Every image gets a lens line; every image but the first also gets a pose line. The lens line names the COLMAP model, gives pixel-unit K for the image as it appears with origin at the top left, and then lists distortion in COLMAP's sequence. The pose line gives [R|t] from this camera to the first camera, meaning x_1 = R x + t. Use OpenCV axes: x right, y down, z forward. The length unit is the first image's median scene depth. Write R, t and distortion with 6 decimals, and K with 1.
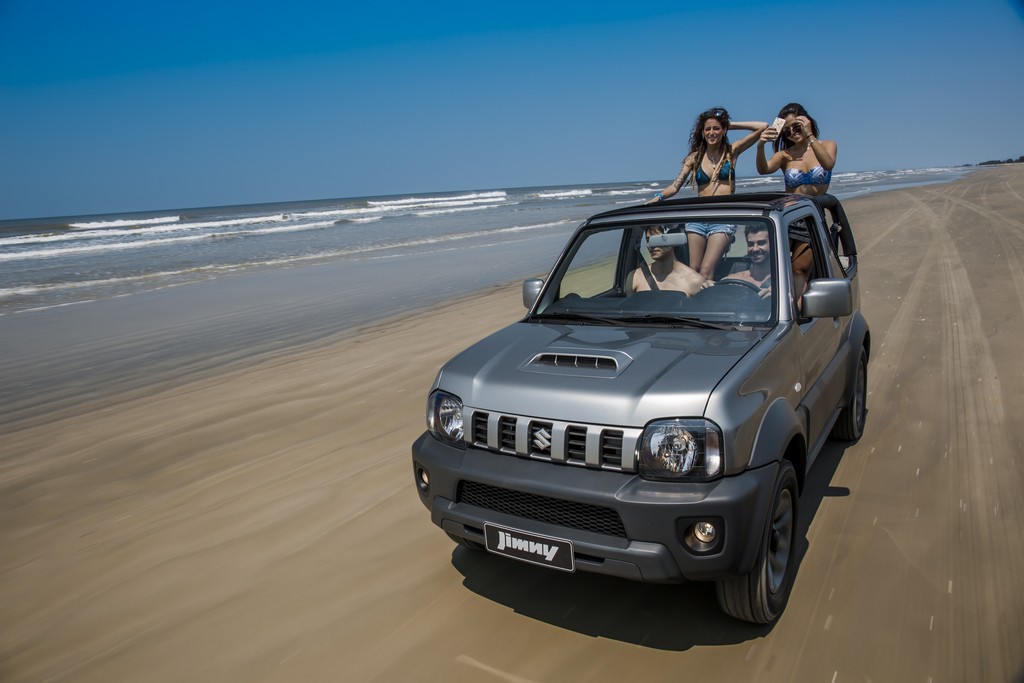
lens RADIAL K [[697.2, 0, 512.0], [0, 697.2, 341.5], [0, 0, 1]] dist [-0.082176, 0.001146]
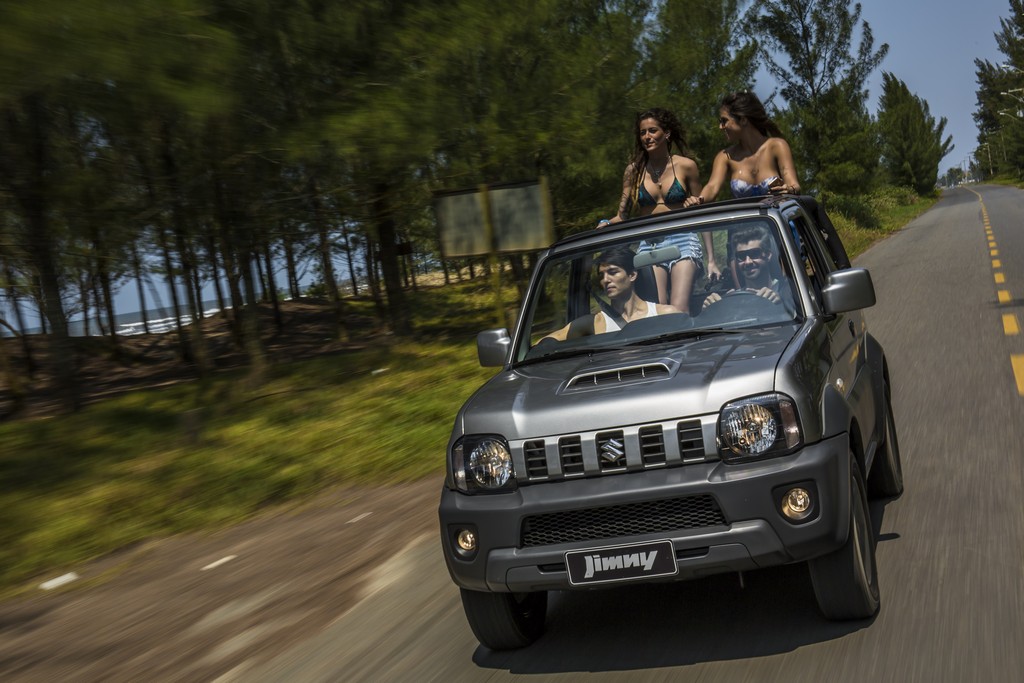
lens RADIAL K [[1495.8, 0, 485.7], [0, 1495.8, 324.5], [0, 0, 1]] dist [0.006762, 0.014528]
pose [[0.958696, -0.106353, 0.263802, -0.642789], [0.154389, 0.973520, -0.168592, 0.290296], [-0.238886, 0.202357, 0.949729, -0.931844]]
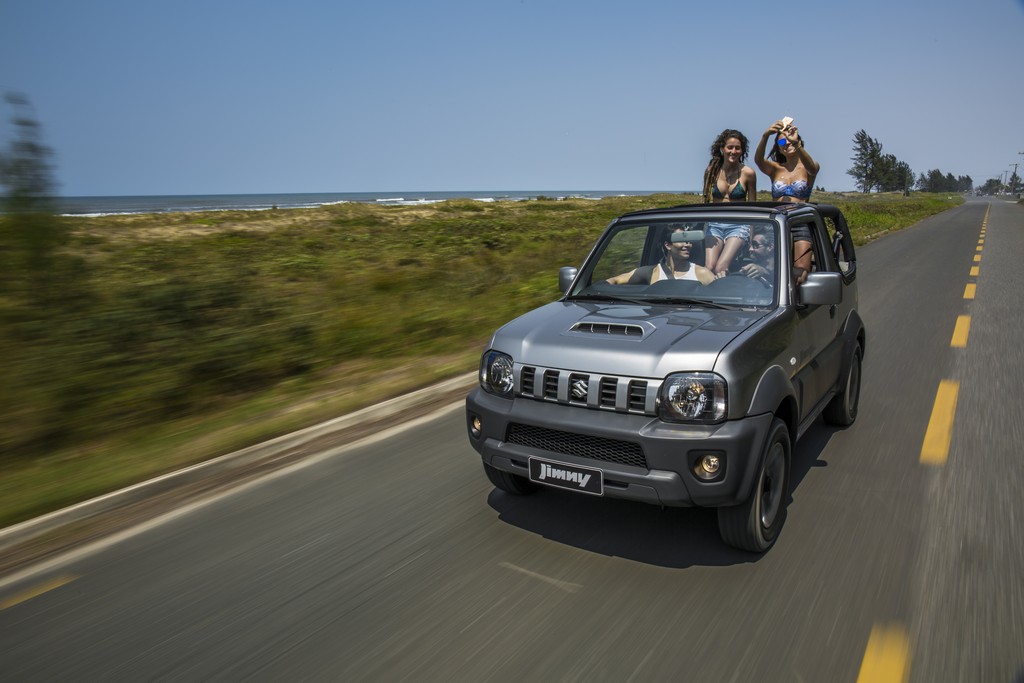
lens RADIAL K [[703.9, 0, 512.0], [0, 703.9, 341.5], [0, 0, 1]] dist [-0.082824, 0.001906]
pose [[0.998978, 0.042780, -0.014614, -0.061502], [-0.042975, 0.998988, -0.013285, 0.079023], [0.014030, 0.013899, 0.999805, -0.237506]]
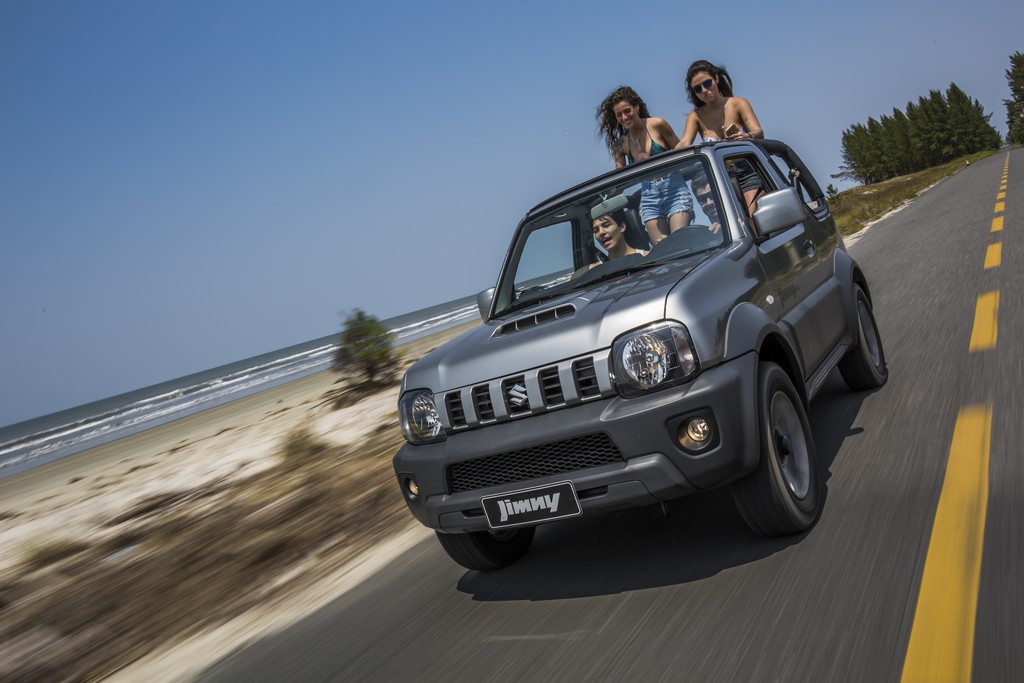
lens RADIAL K [[862.3, 0, 512.0], [0, 862.3, 341.5], [0, 0, 1]] dist [-0.058255, 0.000172]
pose [[0.971330, -0.234662, 0.038109, 0.006744], [0.237737, 0.958544, -0.157080, 0.255274], [0.000332, 0.161636, 0.986850, -0.197604]]
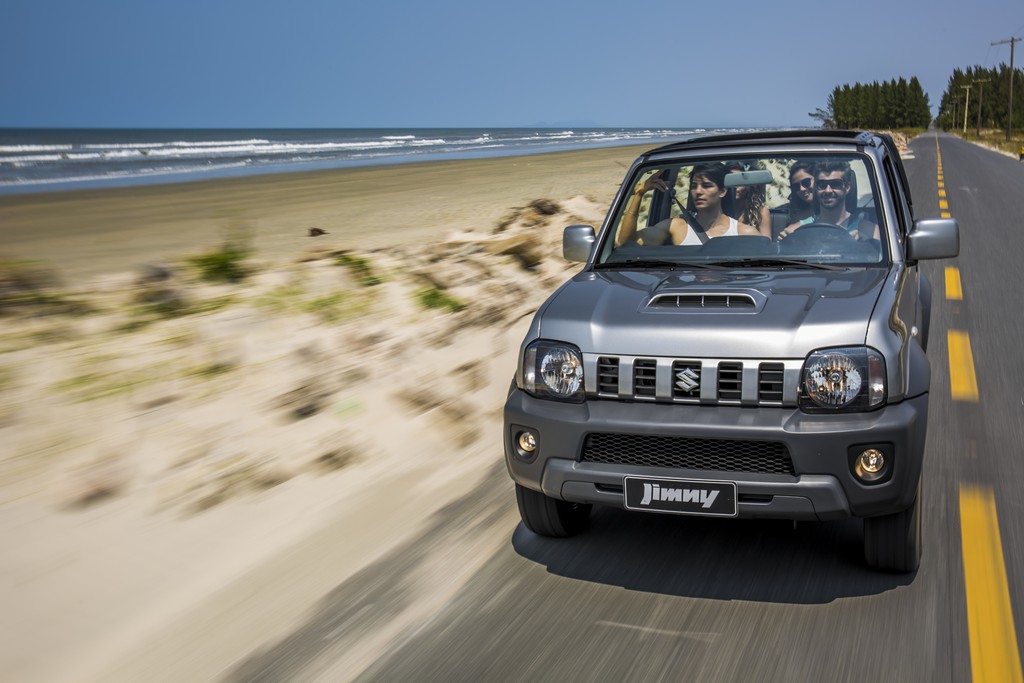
lens RADIAL K [[1065.1, 0, 532.6], [0, 1065.1, 347.4], [0, 0, 1]] dist [0.002618, 0.027943]
pose [[0.972095, -0.015165, 0.234095, -0.488725], [0.020113, 0.999622, -0.018760, 0.119208], [-0.233722, 0.022945, 0.972033, -0.331422]]
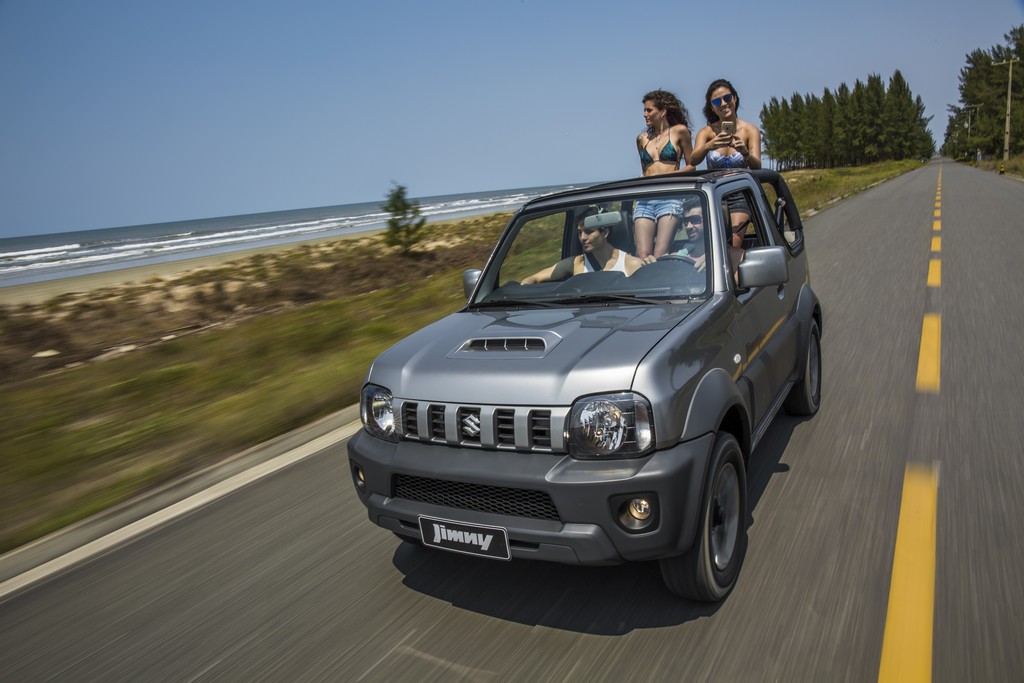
lens RADIAL K [[697.2, 0, 512.0], [0, 697.2, 341.5], [0, 0, 1]] dist [-0.082176, 0.001146]
pose [[0.997759, -0.059875, 0.029855, 0.077348], [0.060164, 0.998149, -0.008883, 0.036011], [-0.029268, 0.010659, 0.999515, 0.030090]]
